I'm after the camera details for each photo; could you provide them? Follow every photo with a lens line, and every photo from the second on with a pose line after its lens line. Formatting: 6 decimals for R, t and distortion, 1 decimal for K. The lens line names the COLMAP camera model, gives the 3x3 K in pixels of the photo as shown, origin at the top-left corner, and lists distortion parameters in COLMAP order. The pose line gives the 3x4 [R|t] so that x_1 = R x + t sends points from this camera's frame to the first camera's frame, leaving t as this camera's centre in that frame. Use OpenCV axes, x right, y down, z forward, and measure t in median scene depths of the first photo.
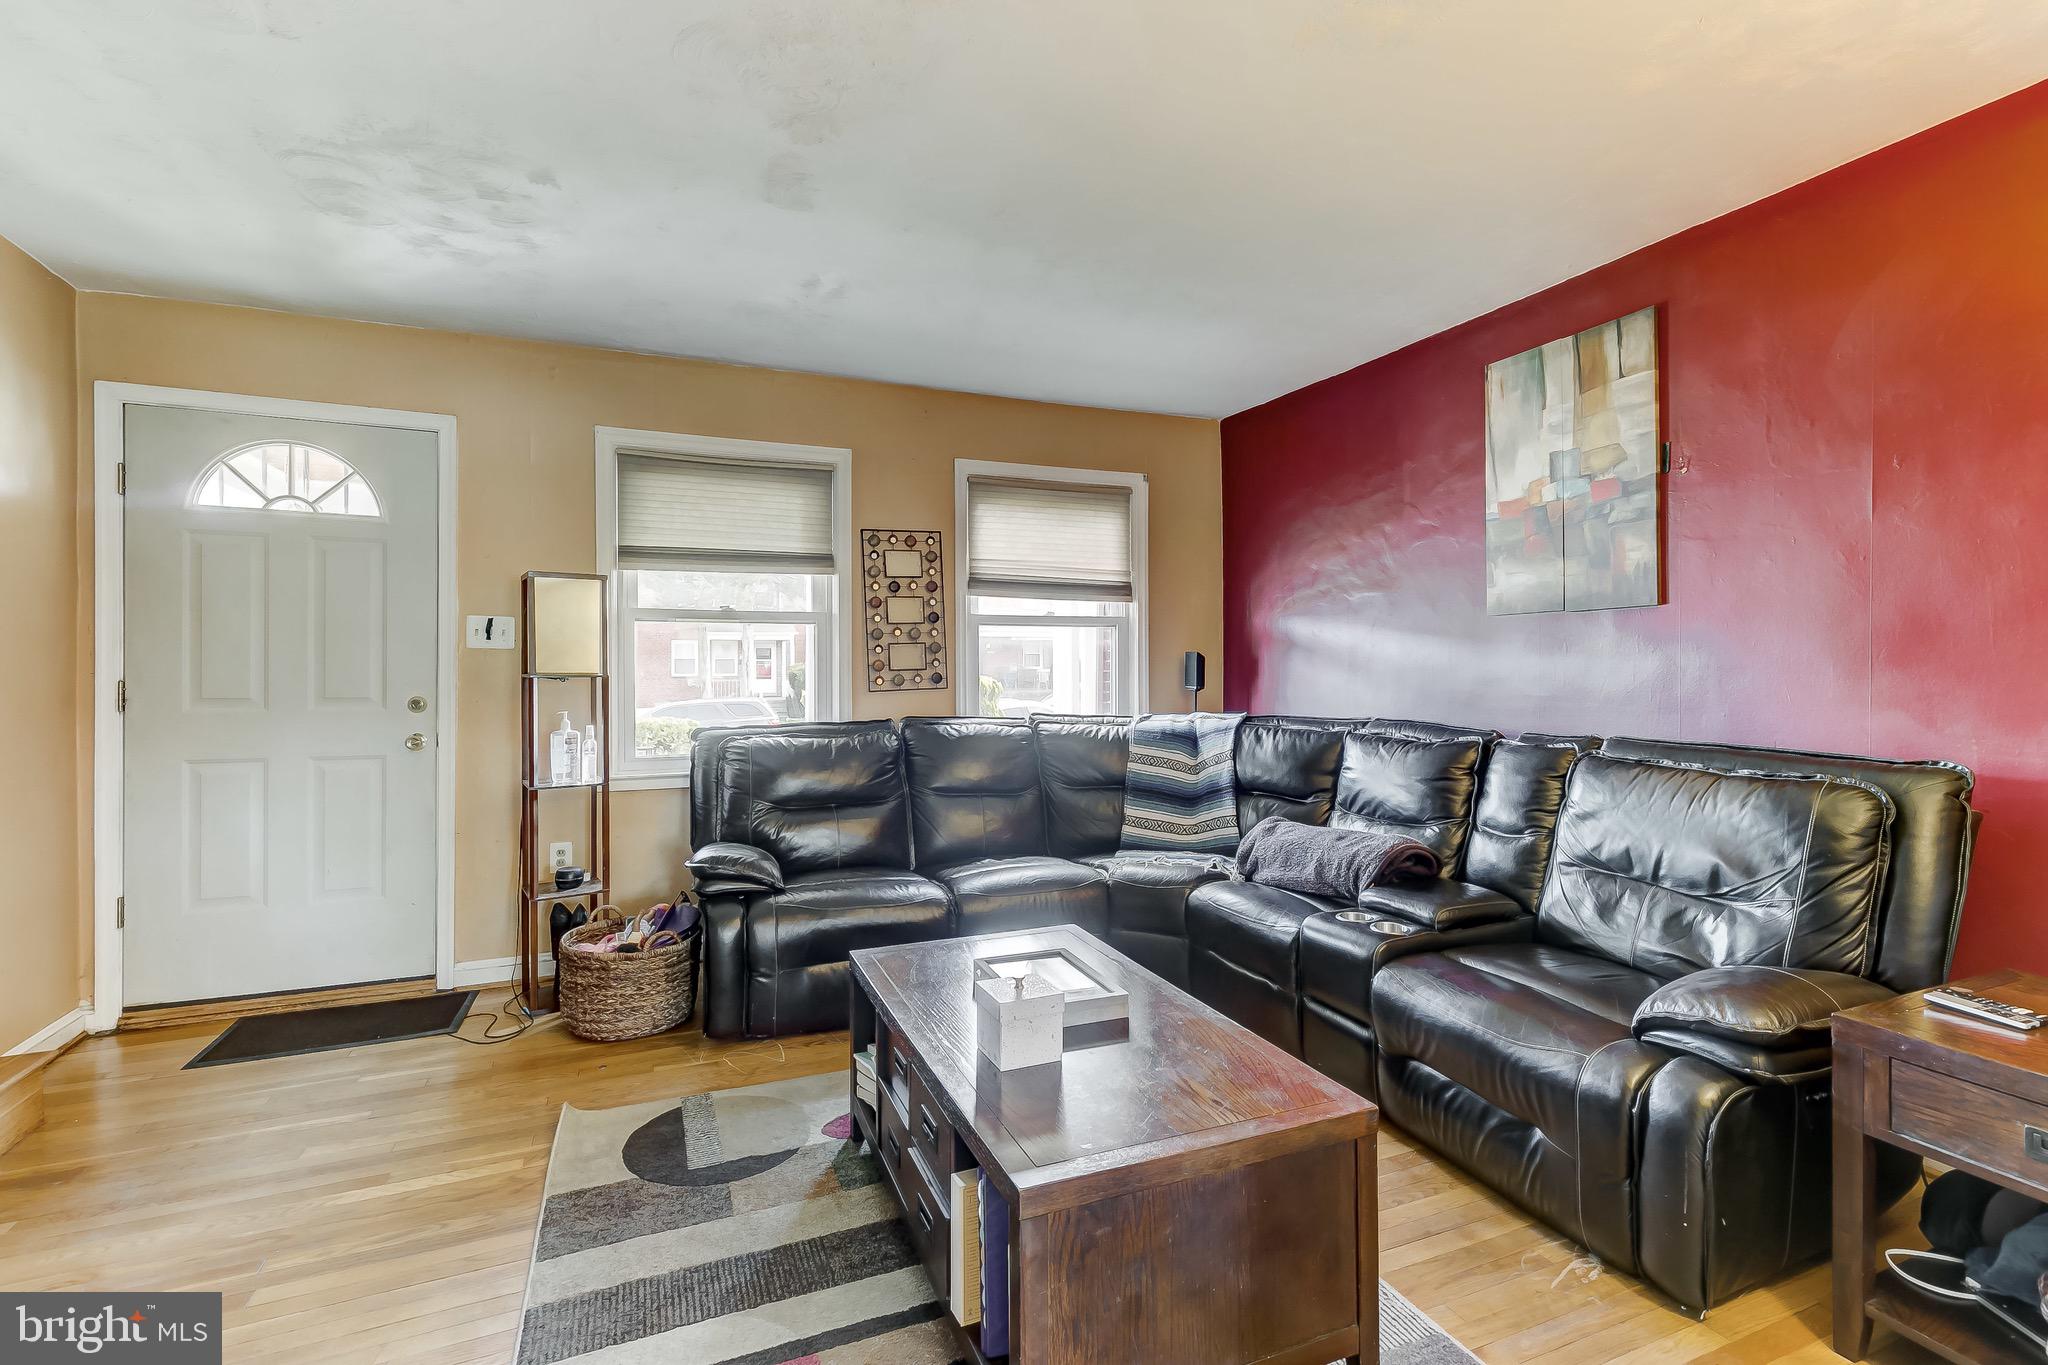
lens RADIAL K [[917.1, 0, 1027.7], [0, 917.1, 671.2], [0, 0, 1]] dist [0.009804, -0.001054]
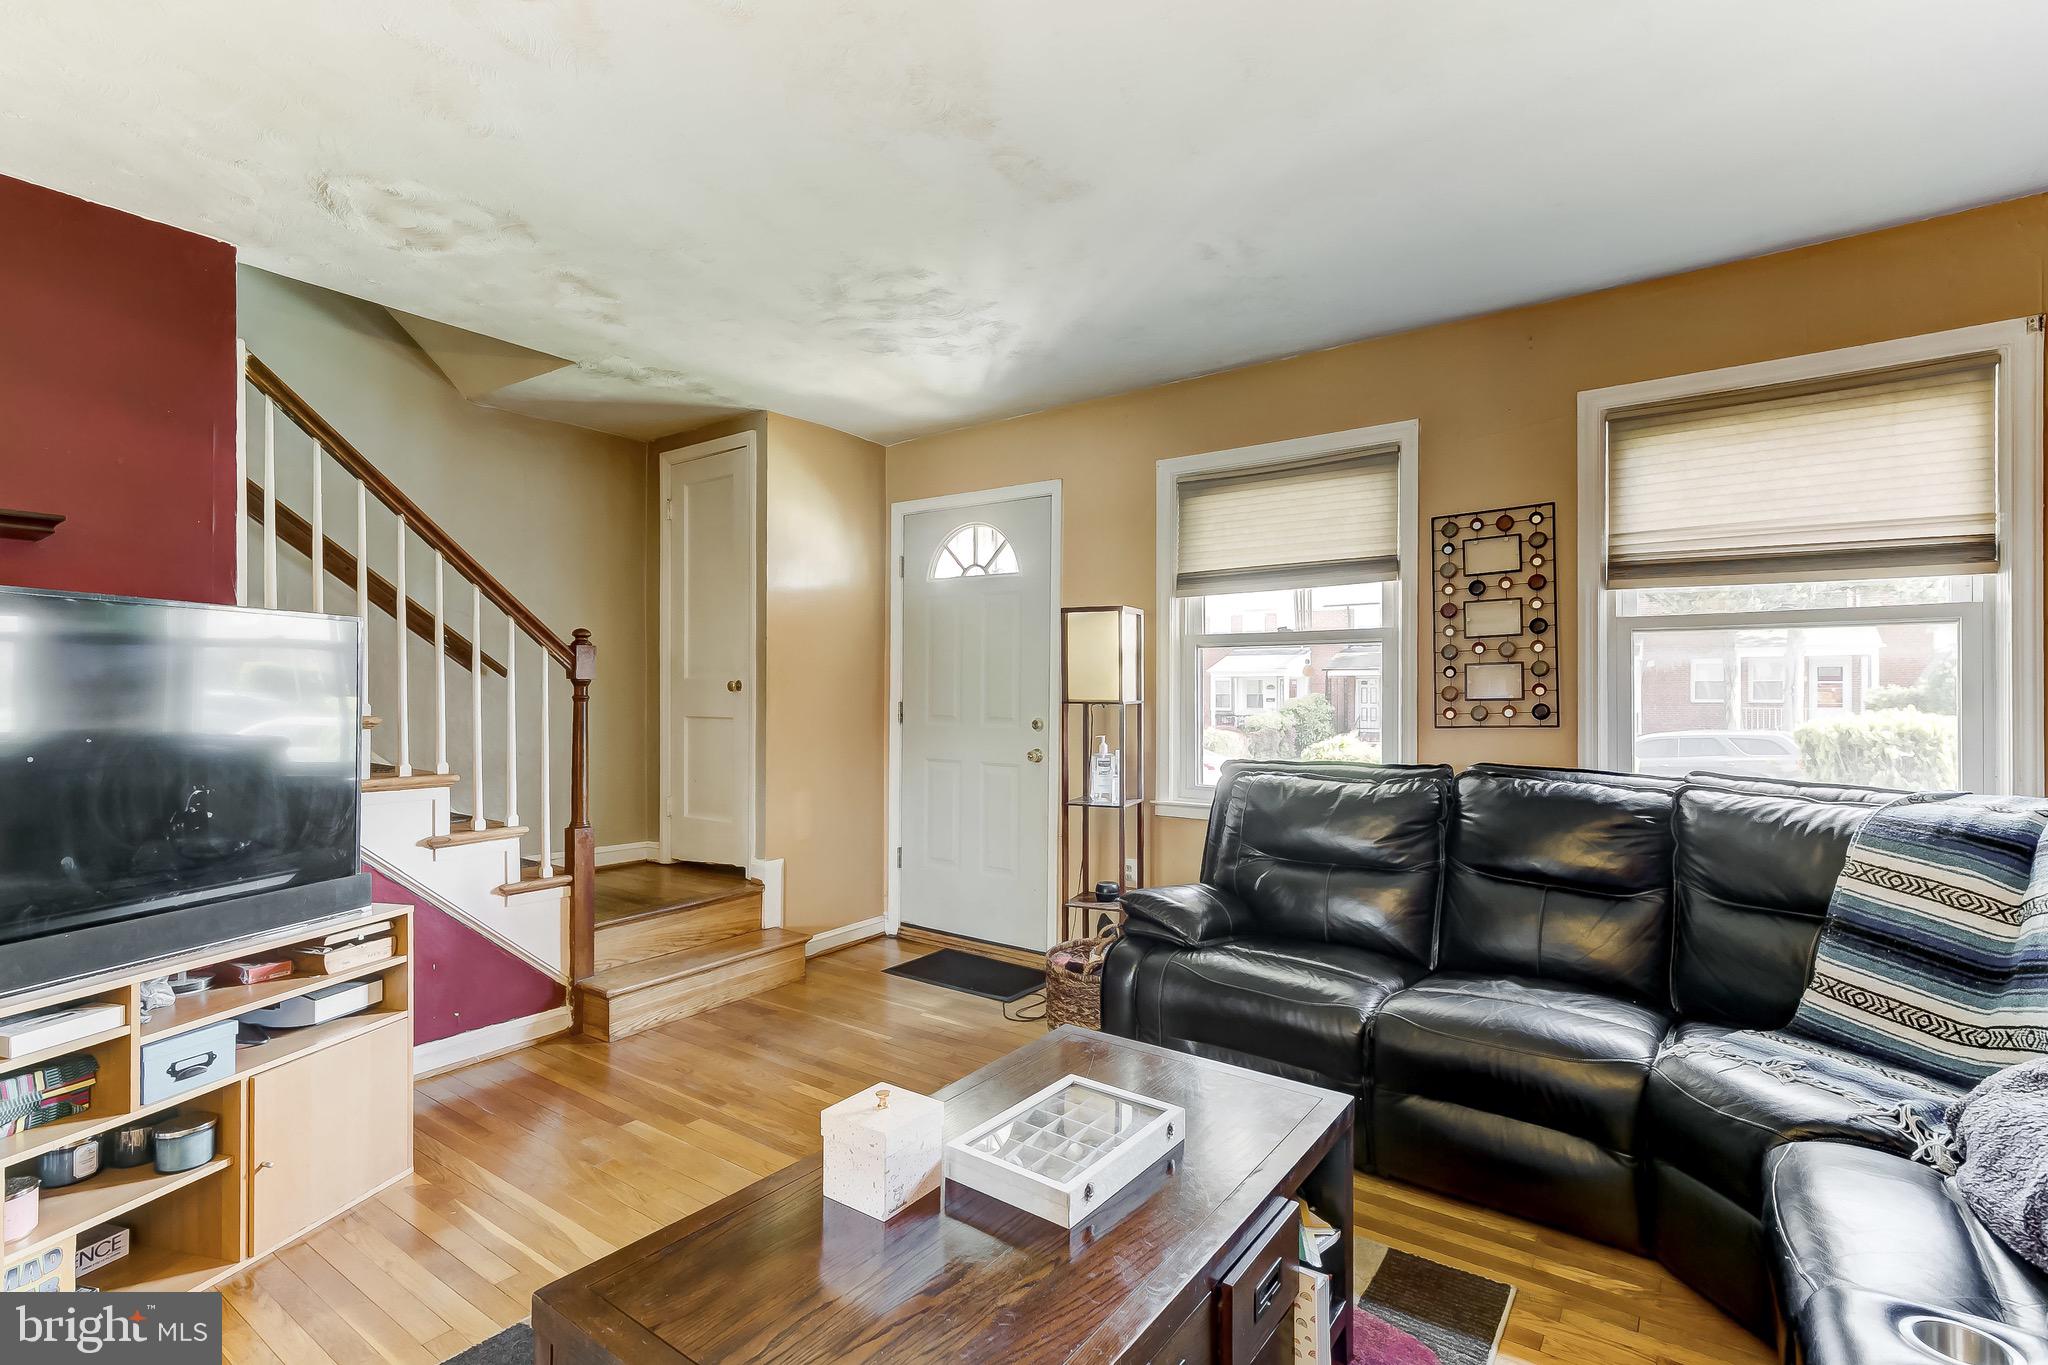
lens RADIAL K [[944.7, 0, 1032.1], [0, 944.7, 688.3], [0, 0, 1]] dist [0.003839, 0.000060]
pose [[0.521924, -0.000061, -0.852992, 0.339791], [-0.005053, 0.999982, -0.003164, -0.006578], [0.852977, 0.005962, 0.521914, 0.307759]]
